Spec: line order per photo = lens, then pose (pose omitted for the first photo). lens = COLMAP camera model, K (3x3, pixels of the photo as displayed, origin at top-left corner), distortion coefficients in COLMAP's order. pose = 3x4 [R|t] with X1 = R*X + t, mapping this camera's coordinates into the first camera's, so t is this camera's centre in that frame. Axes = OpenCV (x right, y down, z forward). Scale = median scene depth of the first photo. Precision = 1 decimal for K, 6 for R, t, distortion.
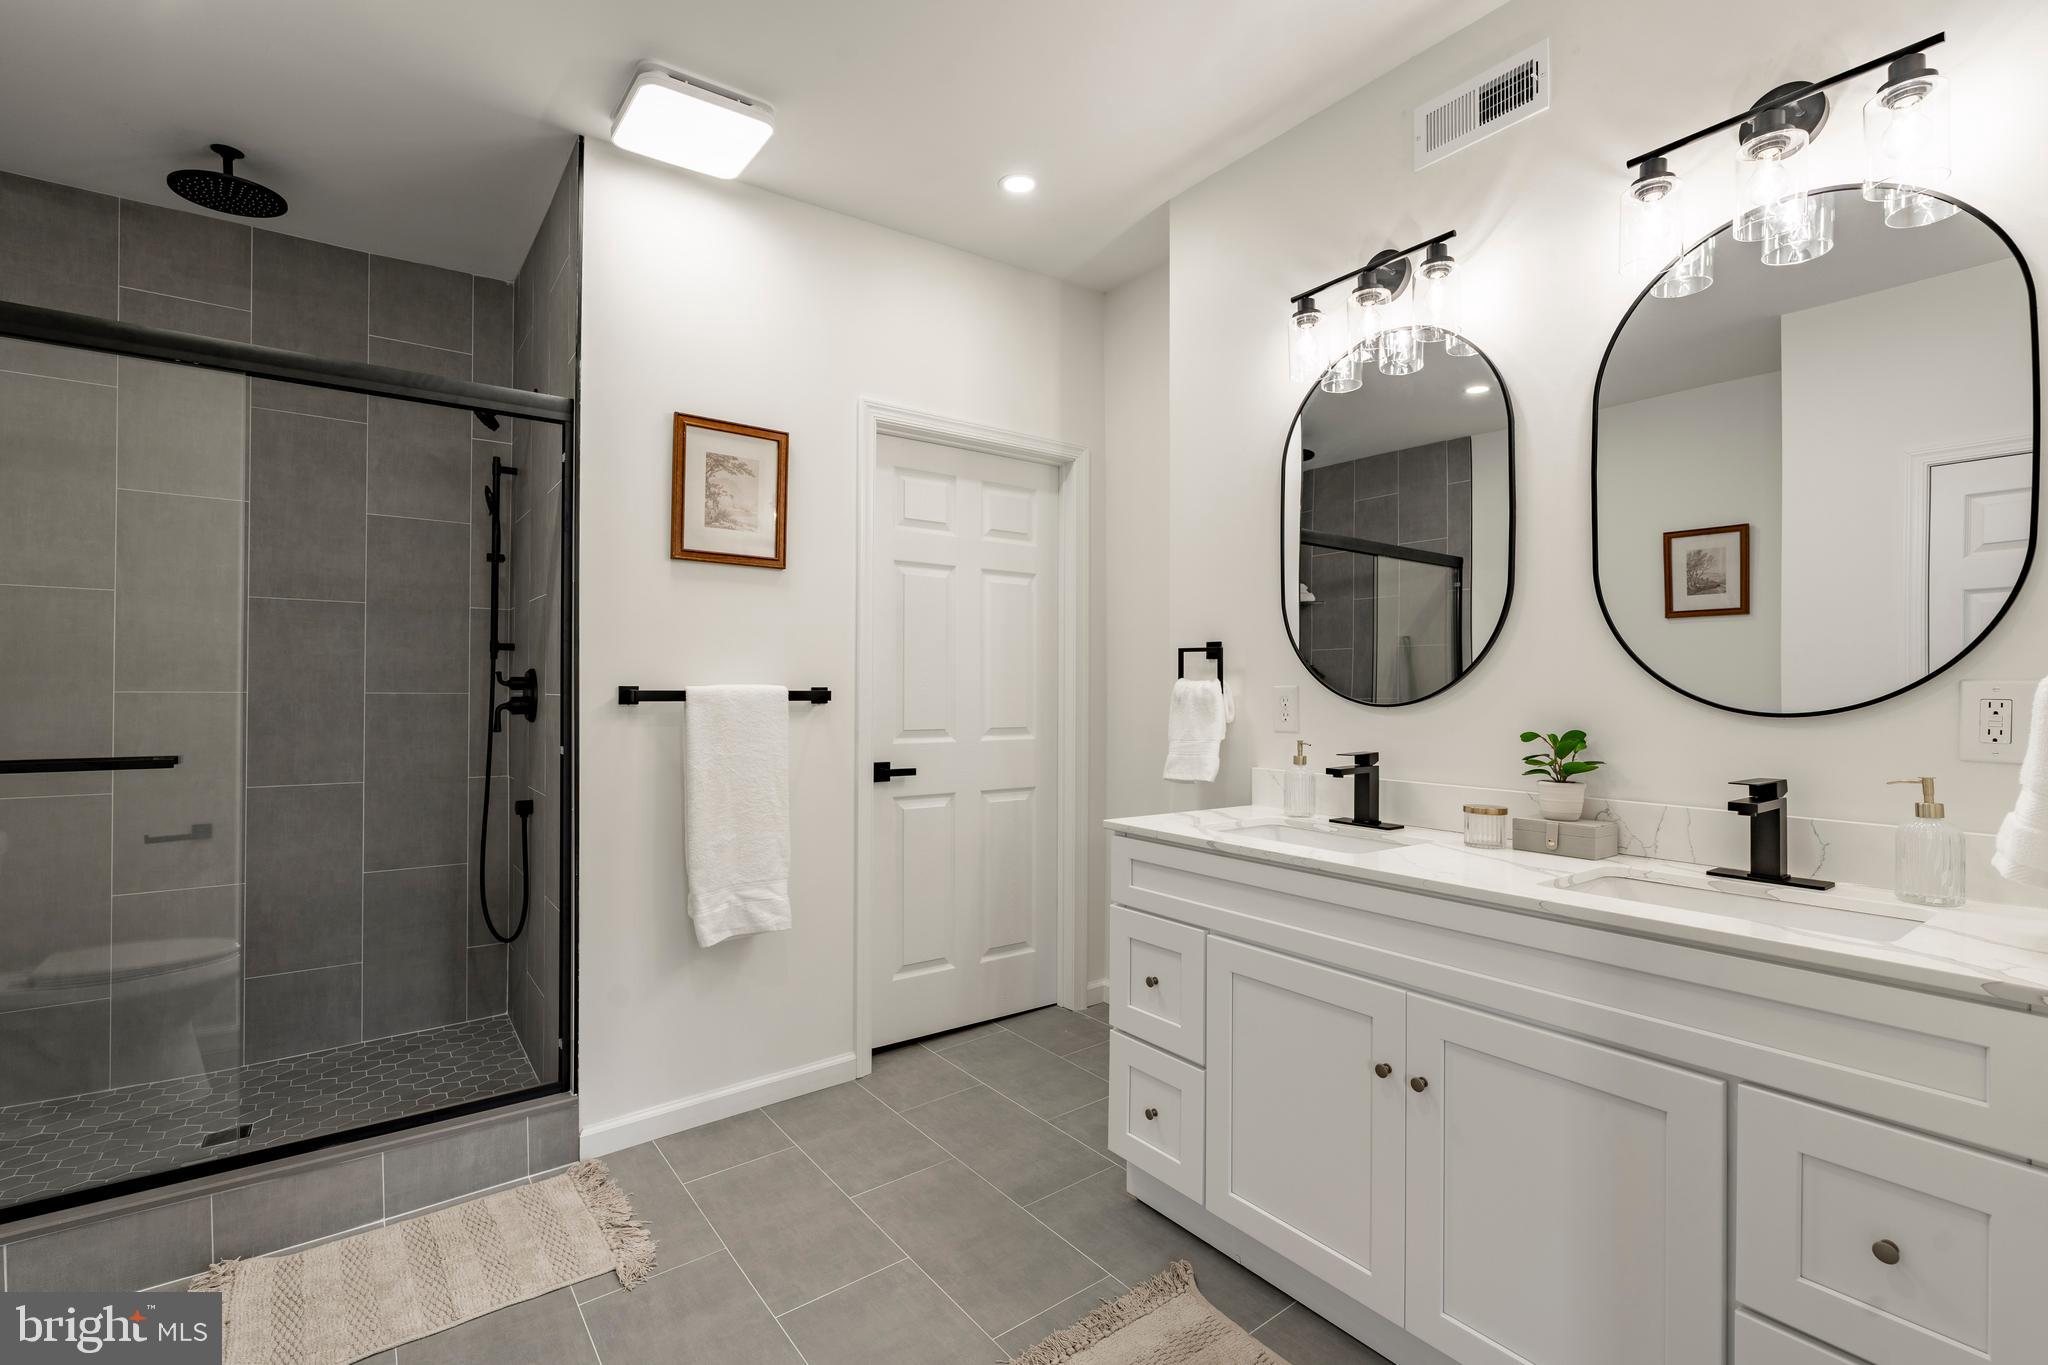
lens RADIAL K [[918.4, 0, 1015.0], [0, 918.4, 675.2], [0, 0, 1]] dist [-0.009995, 0.003183]
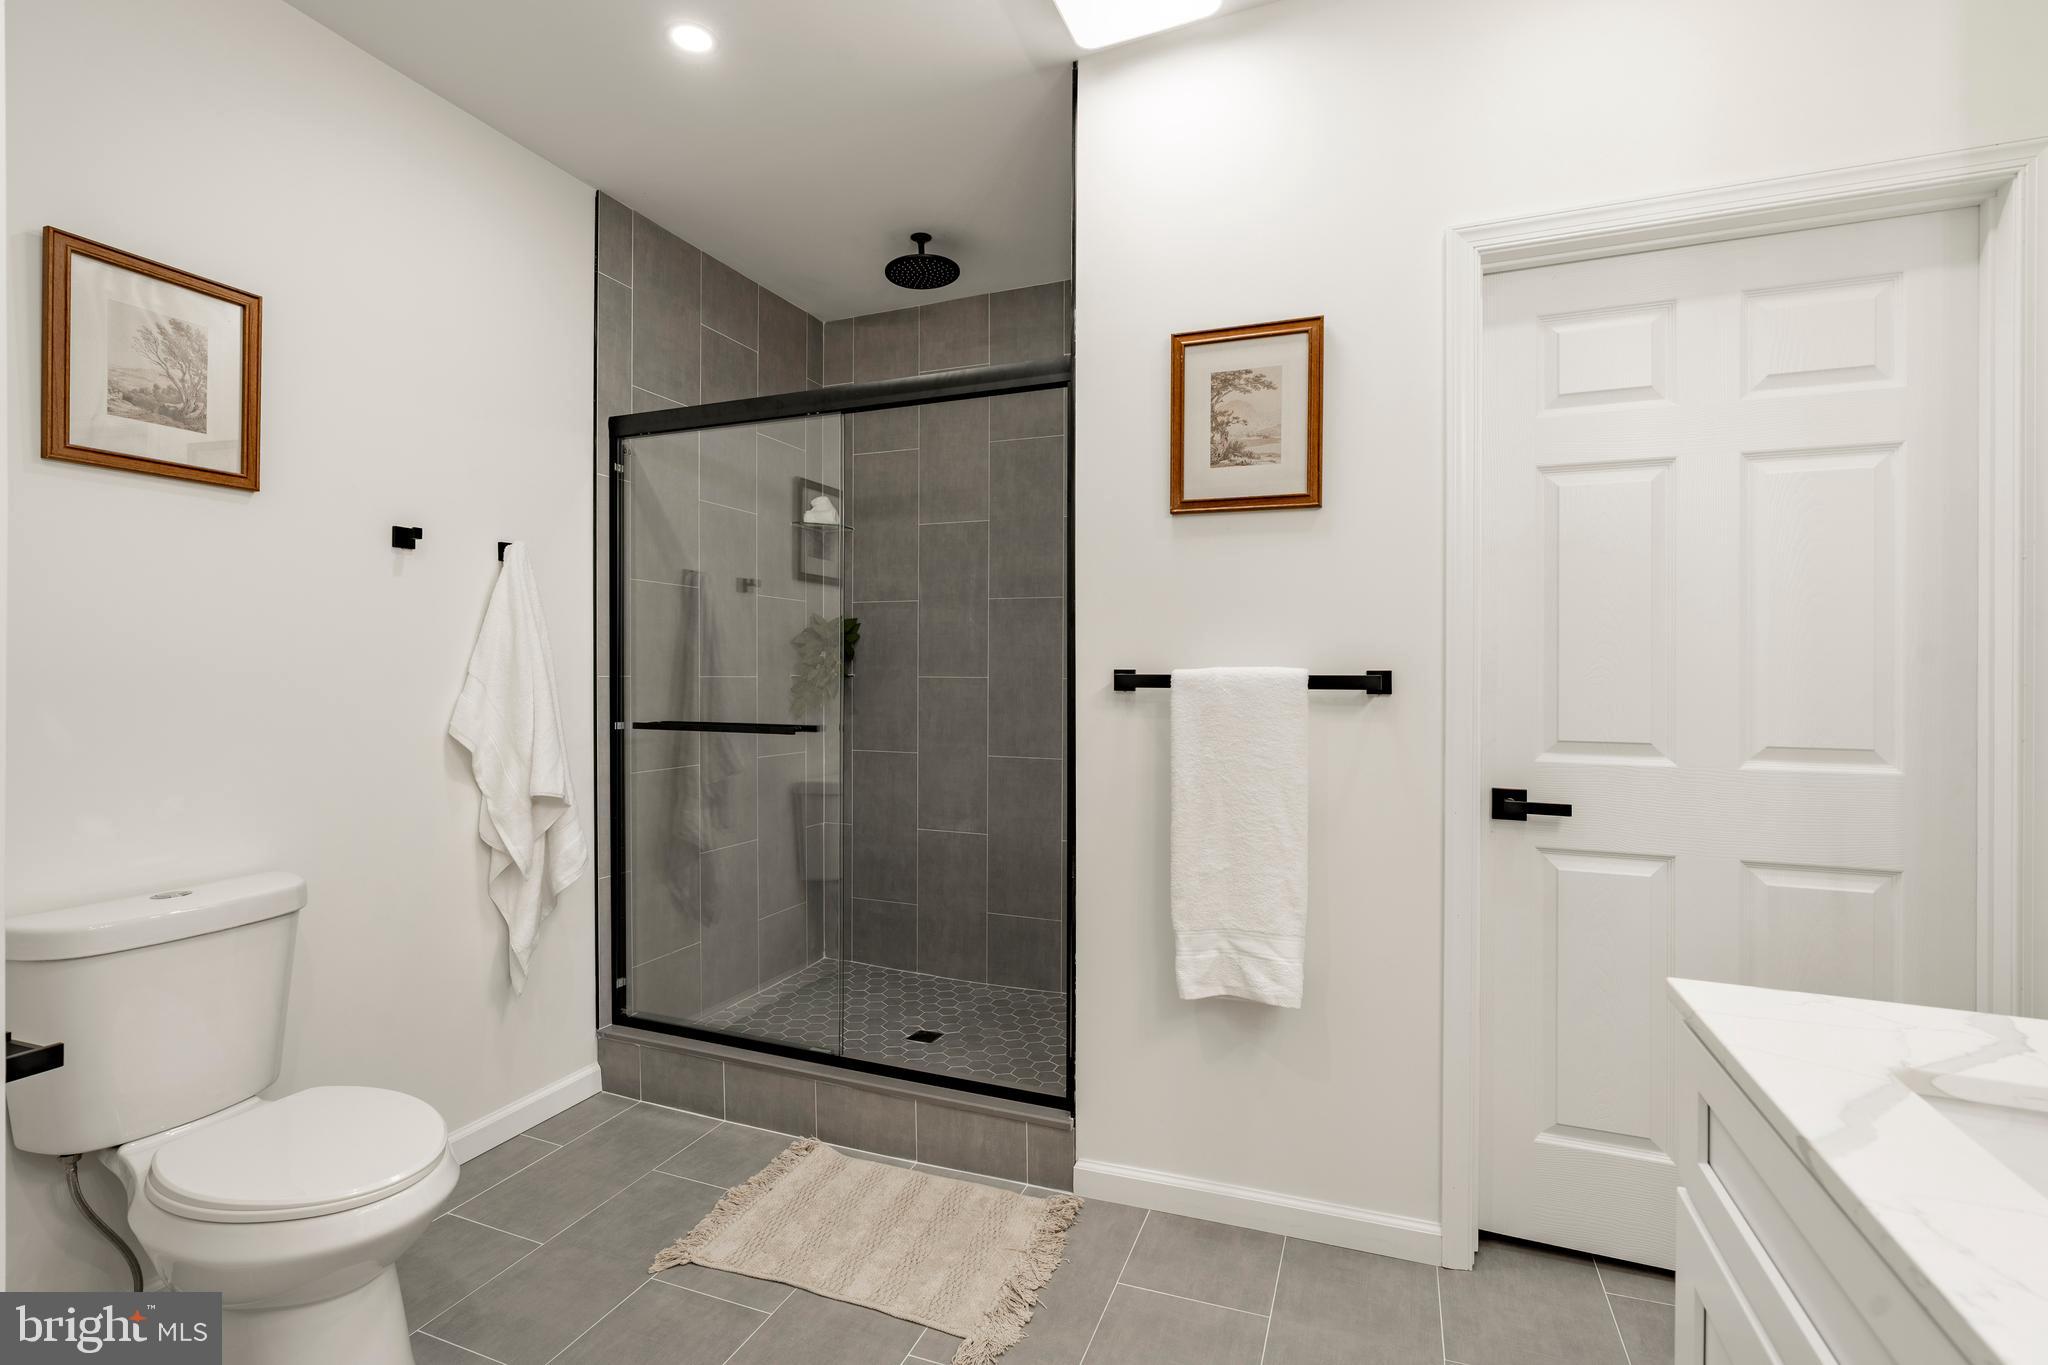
lens RADIAL K [[918.4, 0, 1018.6], [0, 918.4, 672.3], [0, 0, 1]] dist [-0.009995, 0.003183]
pose [[0.528807, -0.003220, -0.848736, 0.251056], [0.009552, 0.999952, 0.002157, 0.011190], [0.848688, -0.009247, 0.528812, 0.447965]]
